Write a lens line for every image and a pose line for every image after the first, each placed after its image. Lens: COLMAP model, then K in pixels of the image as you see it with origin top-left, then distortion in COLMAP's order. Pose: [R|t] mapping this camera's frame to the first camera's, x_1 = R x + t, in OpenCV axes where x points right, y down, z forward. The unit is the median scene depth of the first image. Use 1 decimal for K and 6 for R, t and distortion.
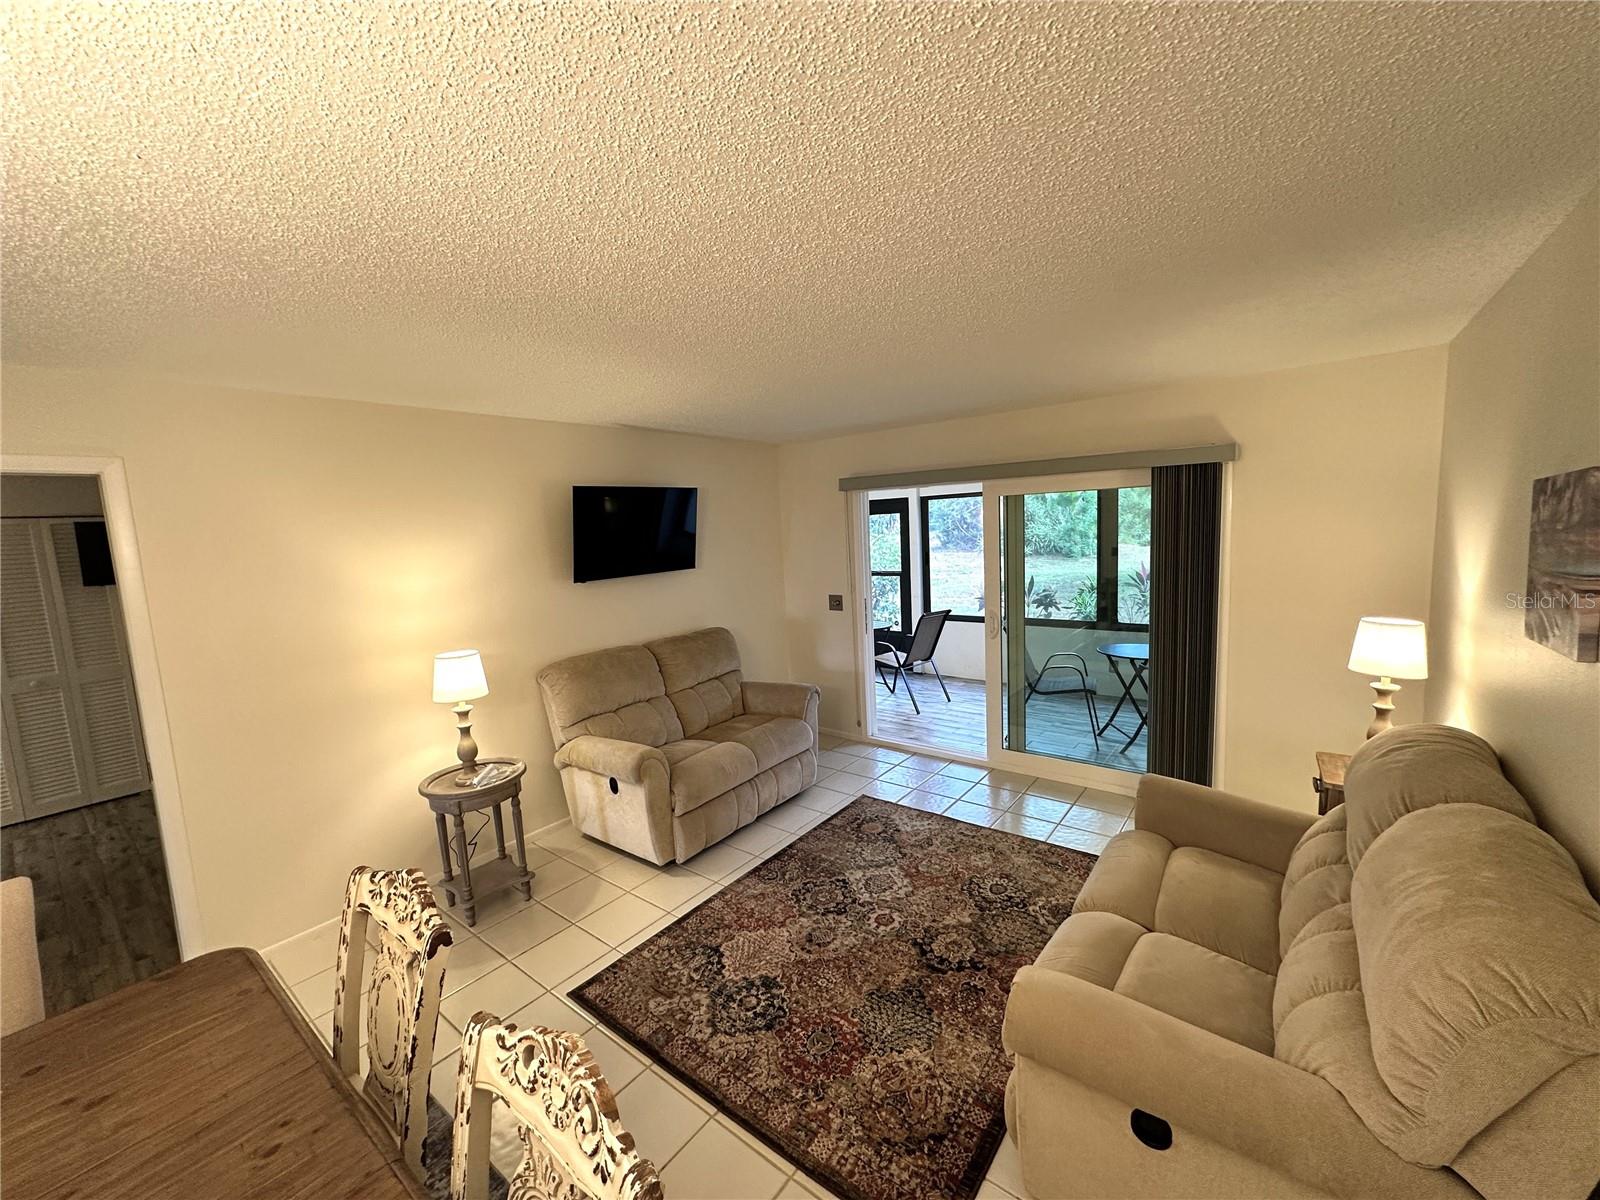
lens RADIAL K [[636.8, 0, 800.0], [0, 636.8, 600.0], [0, 0, 1]] dist [-0.003392, 0.000011]
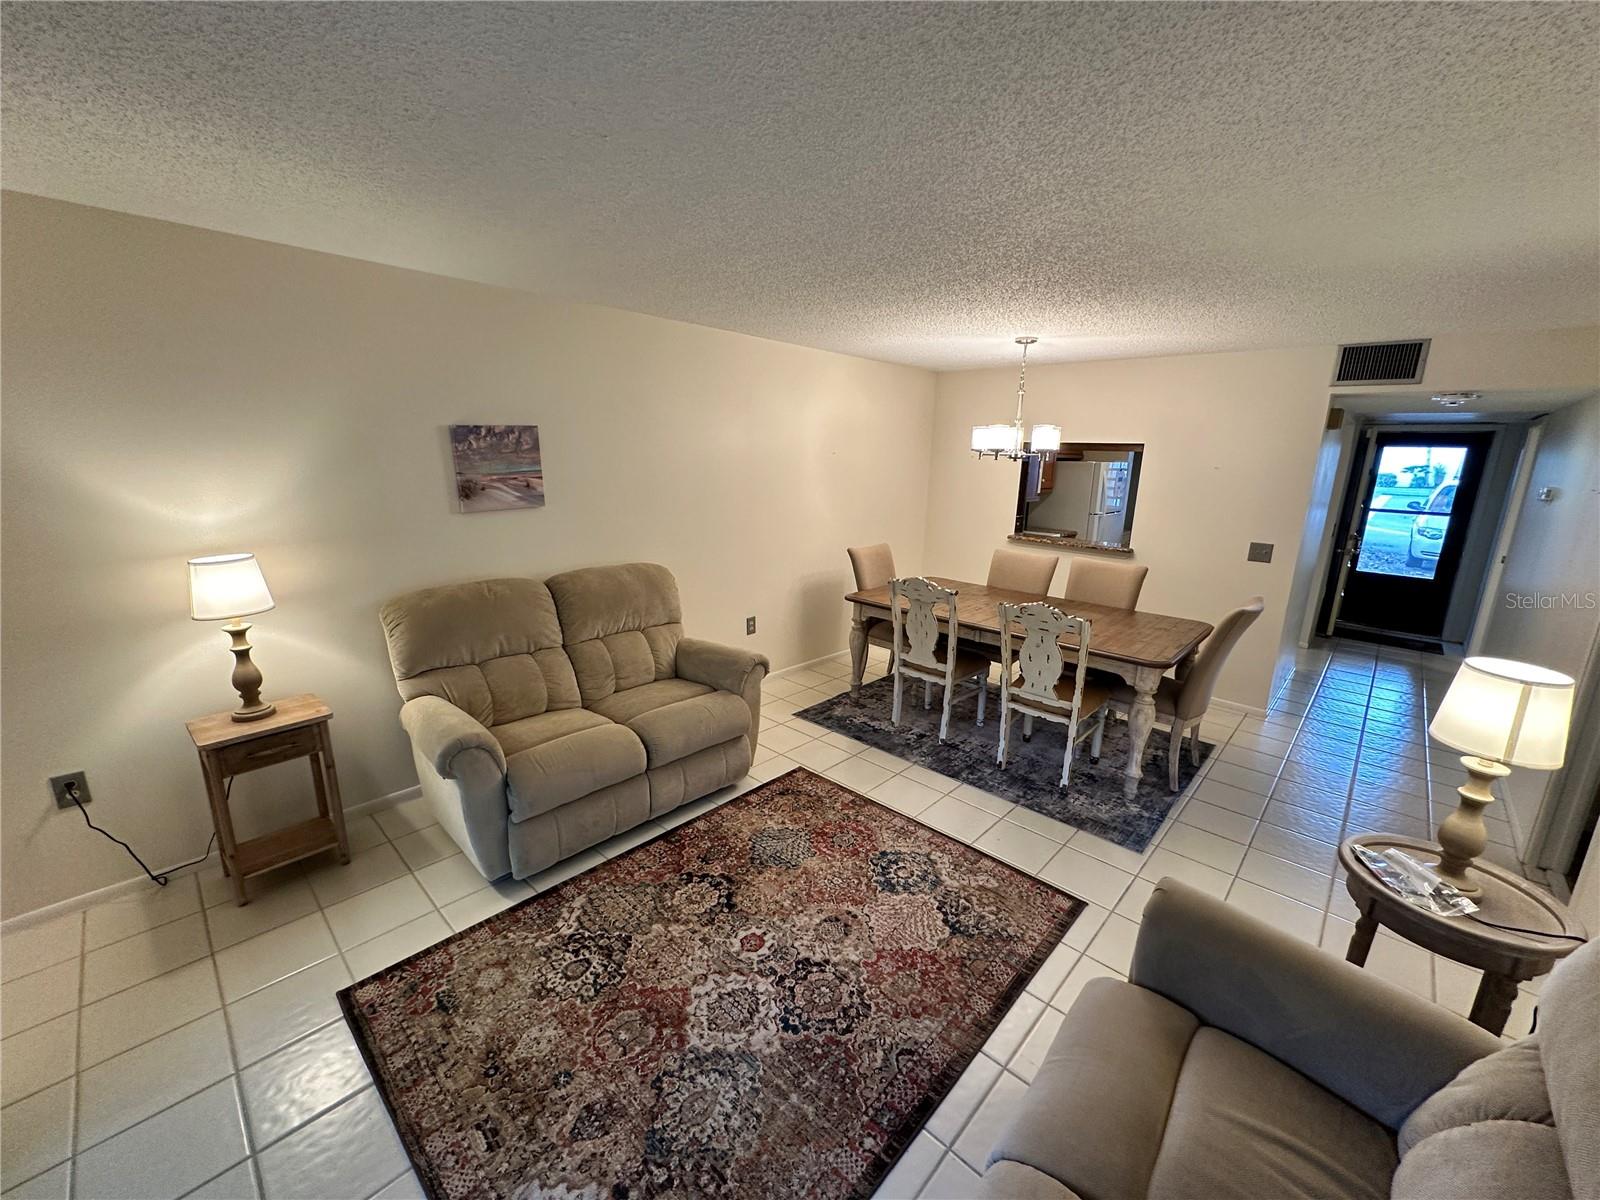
lens RADIAL K [[638.5, 0, 800.0], [0, 638.5, 600.0], [0, 0, 1]] dist [0.000102, -0.000114]
pose [[-0.995325, 0.000991, 0.096573, -0.005152], [0.034112, 0.939104, 0.341936, -0.174888], [-0.090353, 0.343632, -0.934748, 1.582096]]
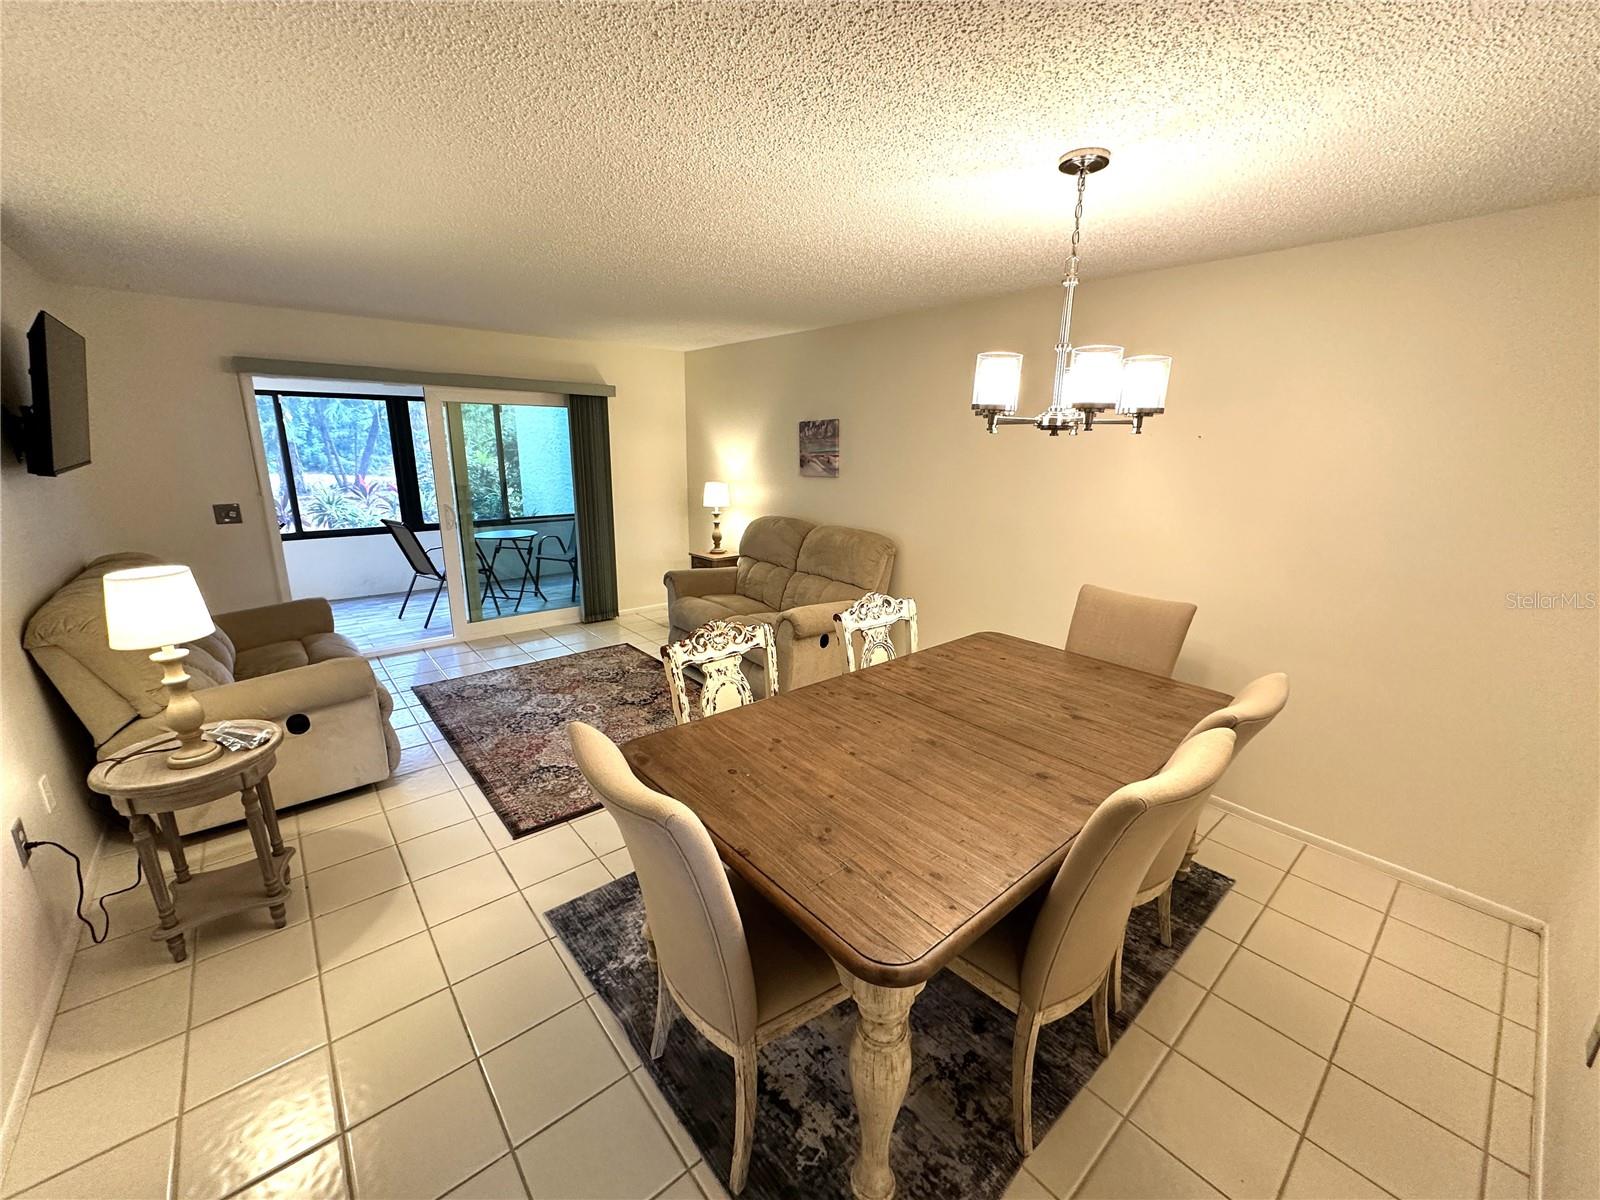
lens RADIAL K [[636.8, 0, 800.0], [0, 636.8, 600.0], [0, 0, 1]] dist [-0.003392, 0.000011]
pose [[0.194871, -0.190073, 0.962236, -1.071304], [0.089469, 0.980398, 0.175542, 0.062576], [-0.976740, 0.051883, 0.208057, 0.237468]]
